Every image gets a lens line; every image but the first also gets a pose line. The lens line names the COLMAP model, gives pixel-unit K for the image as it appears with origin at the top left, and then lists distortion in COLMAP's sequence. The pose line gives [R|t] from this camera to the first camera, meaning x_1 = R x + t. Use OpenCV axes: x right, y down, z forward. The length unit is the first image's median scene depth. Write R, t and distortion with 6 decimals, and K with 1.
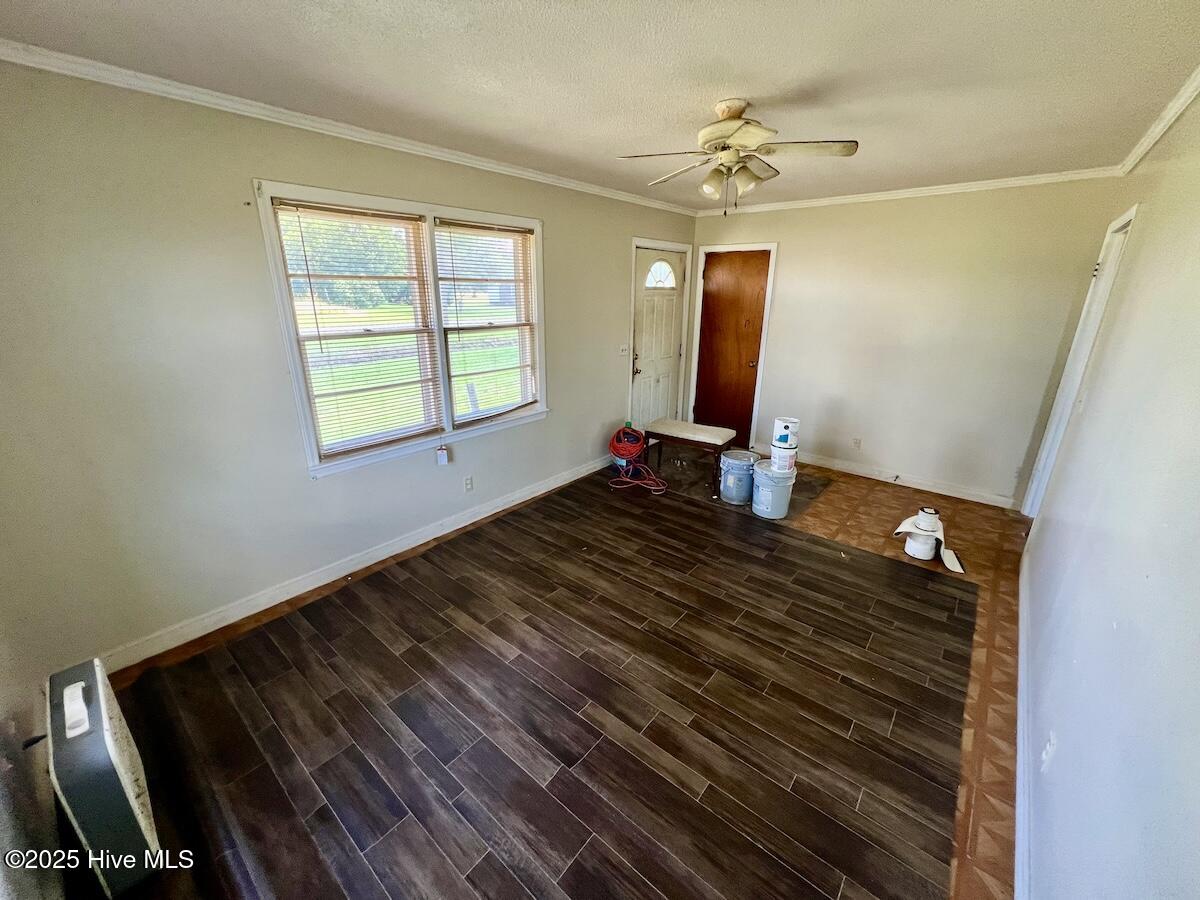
lens RADIAL K [[477.5, 0, 601.4], [0, 477.5, 446.4], [0, 0, 1]] dist [-0.000063, -0.000035]
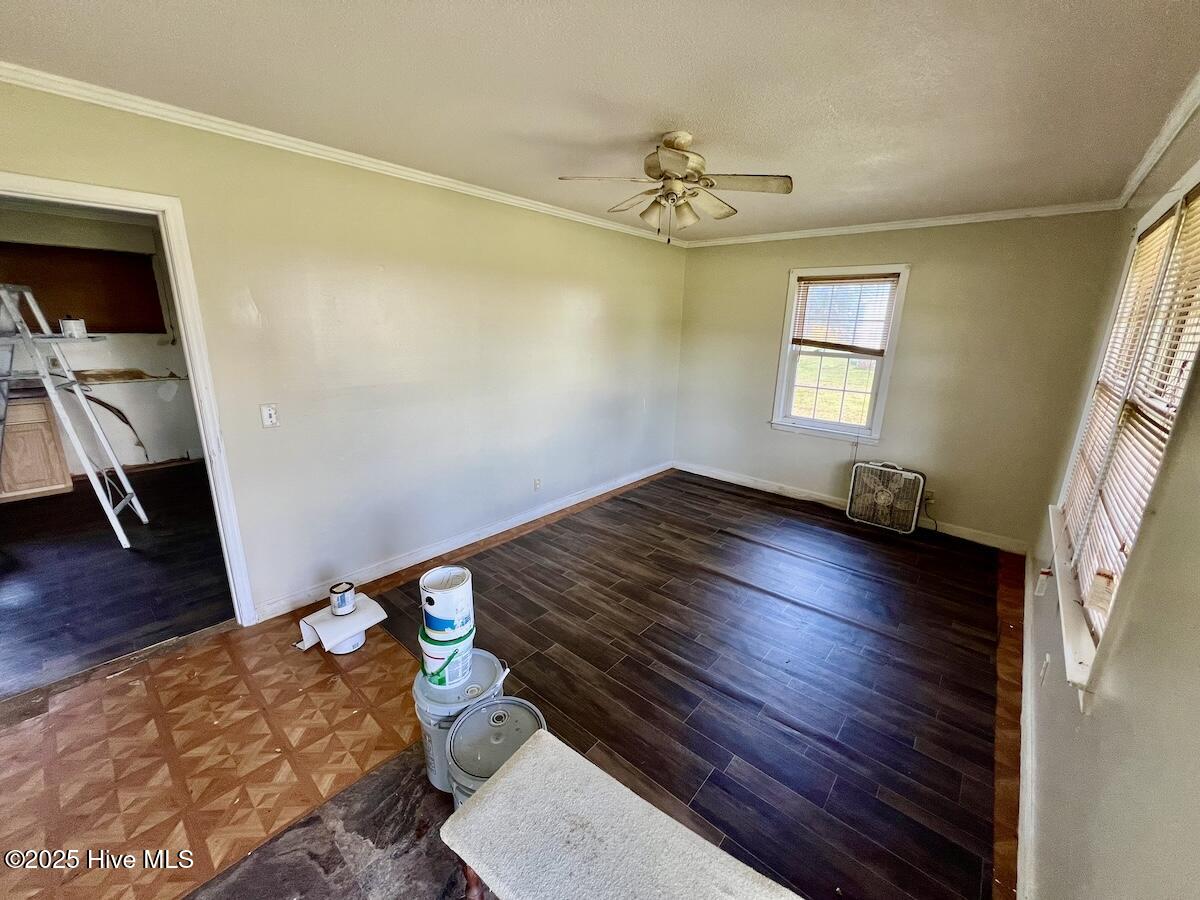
lens RADIAL K [[477.5, 0, 601.4], [0, 477.5, 446.4], [0, 0, 1]] dist [-0.000063, -0.000035]
pose [[-0.999179, -0.038660, 0.012135, 0.423475], [-0.025765, 0.837316, 0.546112, -0.763609], [-0.031273, 0.545351, -0.837624, 2.373612]]
